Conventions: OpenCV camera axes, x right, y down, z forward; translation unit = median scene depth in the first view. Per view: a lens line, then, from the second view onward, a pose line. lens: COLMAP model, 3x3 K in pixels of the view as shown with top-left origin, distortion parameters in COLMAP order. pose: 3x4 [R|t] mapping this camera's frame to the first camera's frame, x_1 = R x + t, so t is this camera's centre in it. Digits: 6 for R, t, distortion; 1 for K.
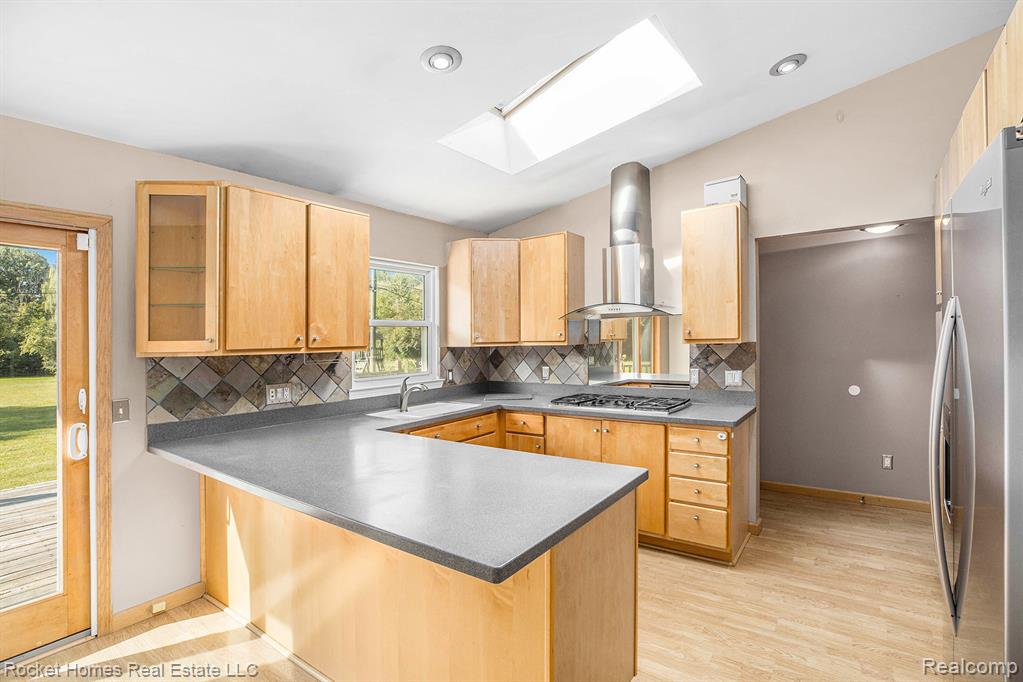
lens RADIAL K [[488.3, 0, 511.2], [0, 488.3, 336.0], [0, 0, 1]] dist [-0.038122, 0.012633]
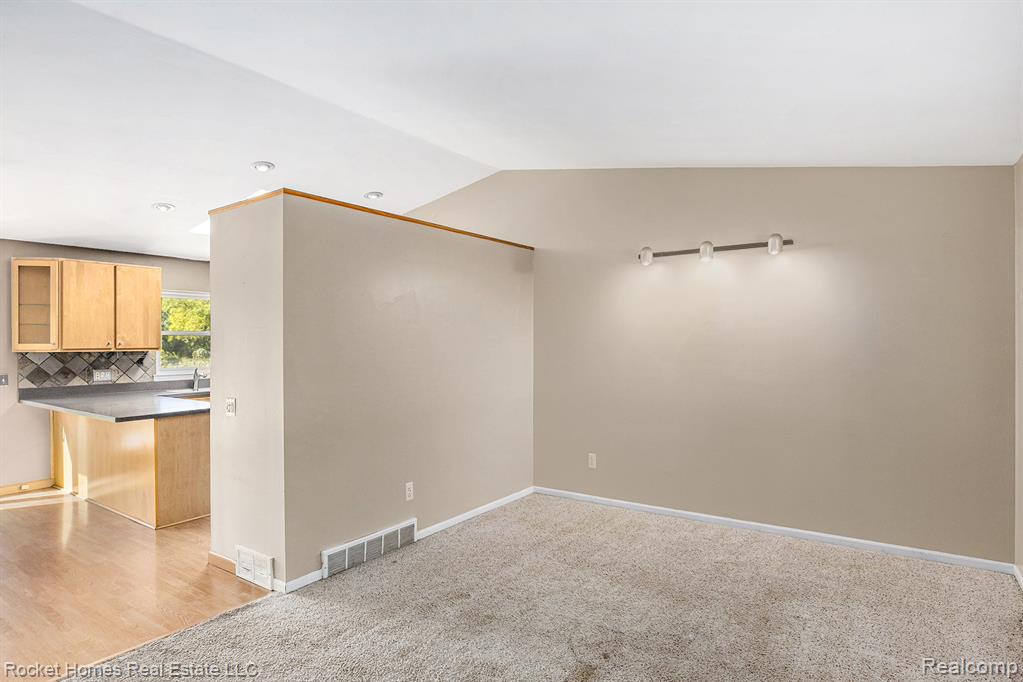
lens RADIAL K [[575.1, 0, 515.2], [0, 575.1, 349.0], [0, 0, 1]] dist [-0.022426, 0.004258]
pose [[0.999368, 0.015228, 0.032108, 0.961604], [-0.015870, 0.999677, 0.019840, -0.037254], [-0.031795, -0.020337, 0.999287, -1.103675]]
